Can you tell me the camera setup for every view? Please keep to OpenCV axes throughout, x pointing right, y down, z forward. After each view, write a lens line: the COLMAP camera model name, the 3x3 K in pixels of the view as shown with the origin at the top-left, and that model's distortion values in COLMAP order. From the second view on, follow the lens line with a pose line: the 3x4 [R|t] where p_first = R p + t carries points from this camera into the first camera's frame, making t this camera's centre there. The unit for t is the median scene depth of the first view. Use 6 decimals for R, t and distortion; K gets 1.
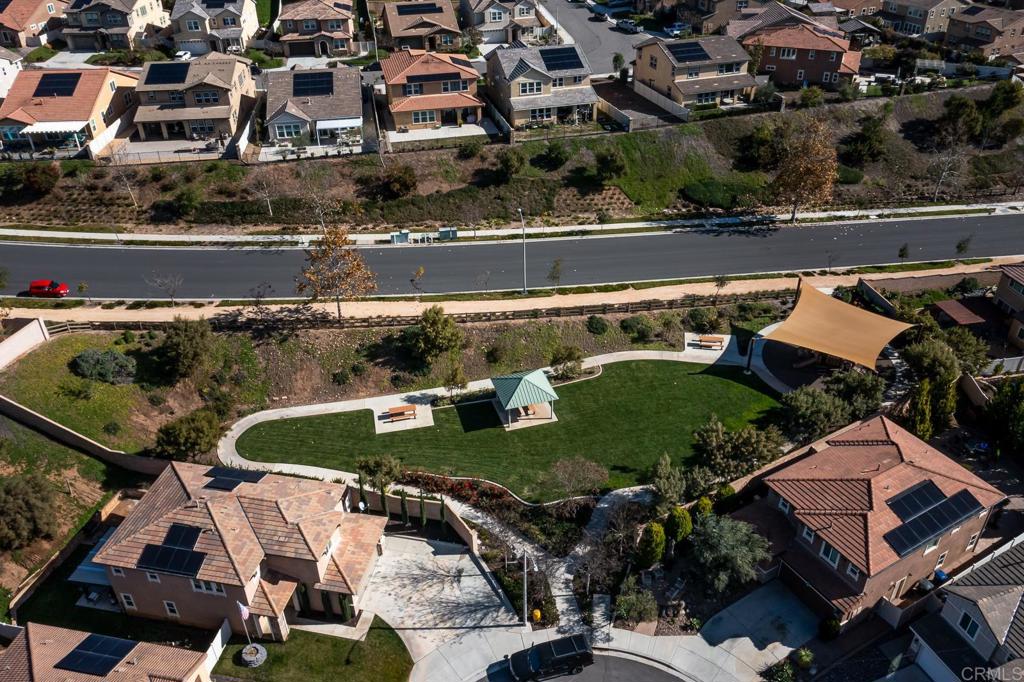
lens RADIAL K [[816.7, 0, 512.0], [0, 816.7, 341.0], [0, 0, 1]] dist [-0.020047, 0.007176]
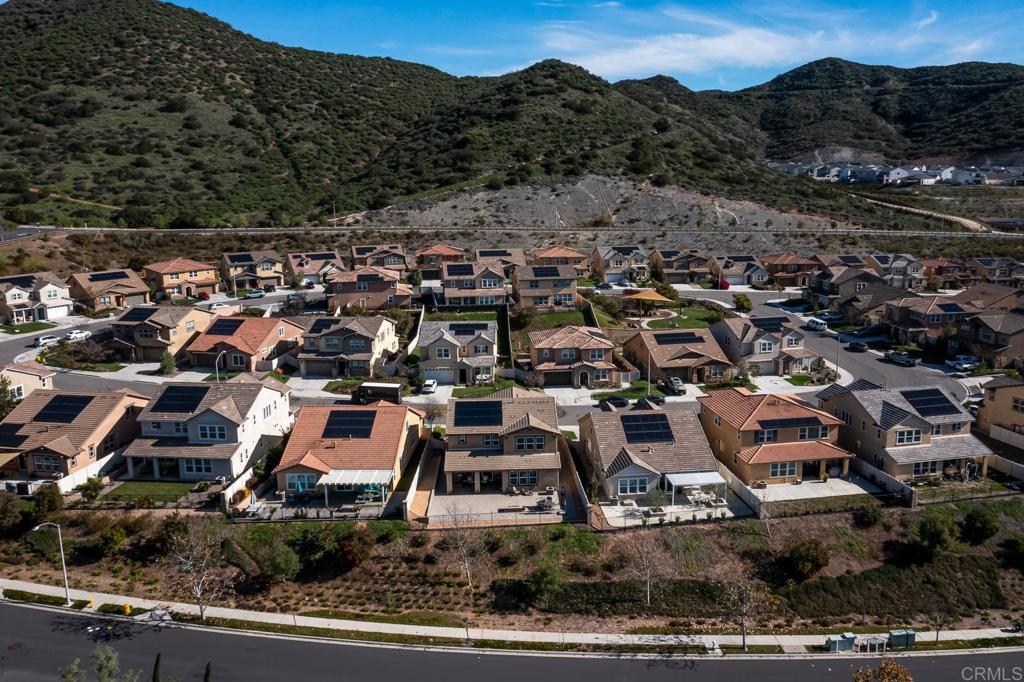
lens RADIAL K [[846.9, 0, 529.4], [0, 846.9, 326.5], [0, 0, 1]] dist [-0.013530, 0.004103]
pose [[0.999072, 0.011595, -0.041477, -0.341747], [-0.026242, 0.927535, -0.372814, -0.088364], [0.034148, 0.373557, 0.926979, 0.156755]]
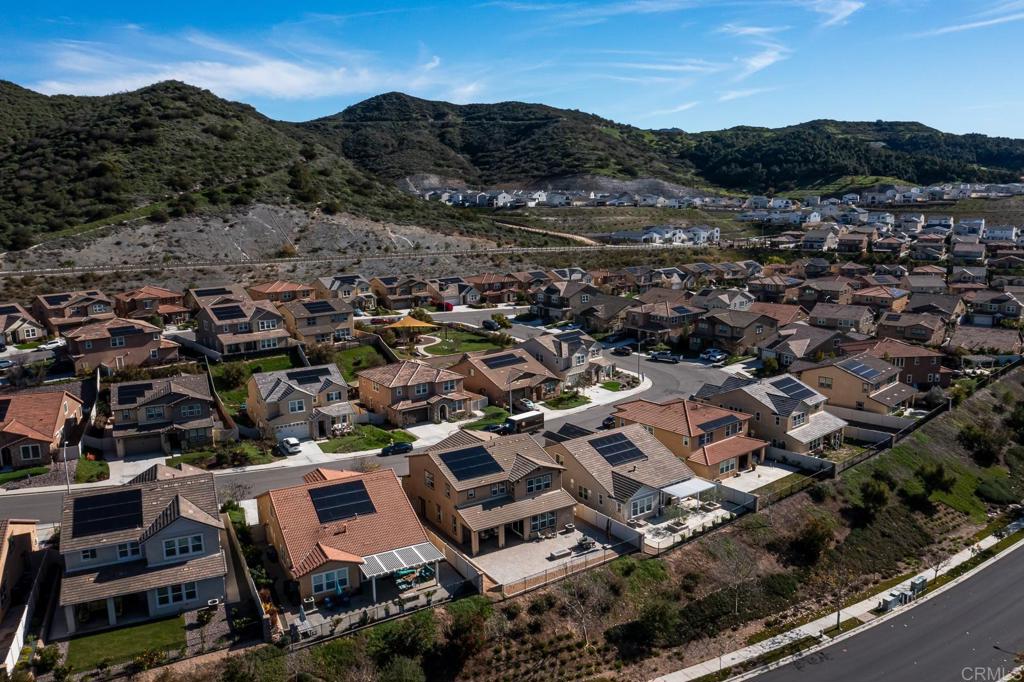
lens RADIAL K [[816.7, 0, 512.0], [0, 816.7, 341.0], [0, 0, 1]] dist [-0.020047, 0.007176]
pose [[0.888313, -0.088662, 0.450599, -0.743792], [0.253759, 0.912555, -0.320703, -0.178420], [-0.382762, 0.399228, 0.833133, 0.293496]]
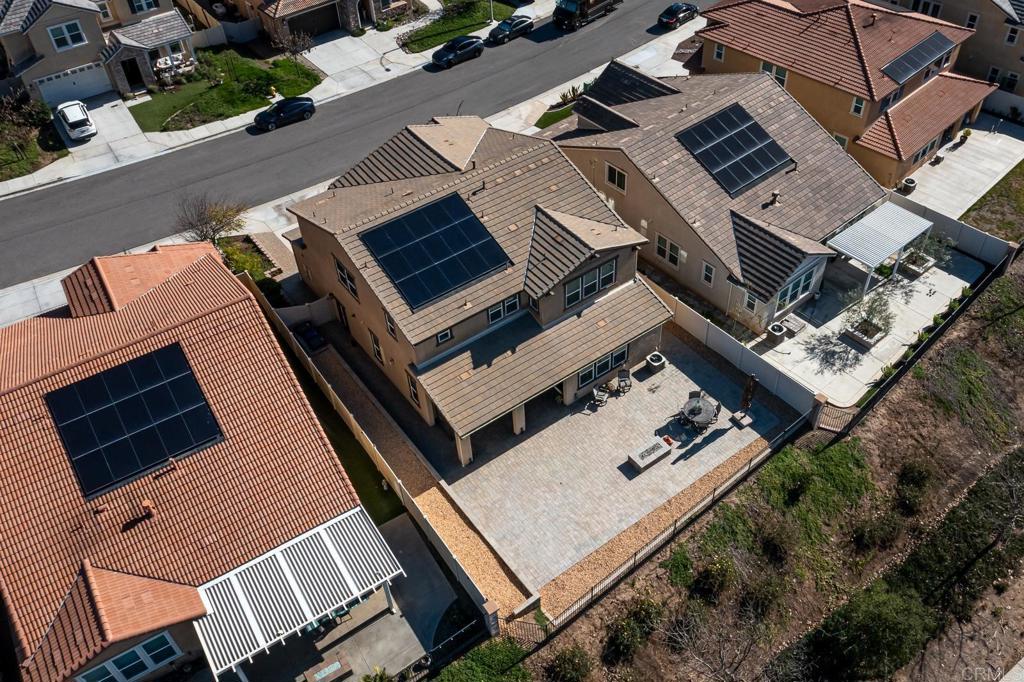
lens RADIAL K [[888.0, 0, 537.4], [0, 888.0, 334.3], [0, 0, 1]] dist [-0.026073, 0.011717]
pose [[0.846135, -0.374773, 0.378947, -0.551824], [0.302194, 0.923030, 0.238108, -0.378506], [-0.439016, -0.086956, 0.894262, 0.658728]]
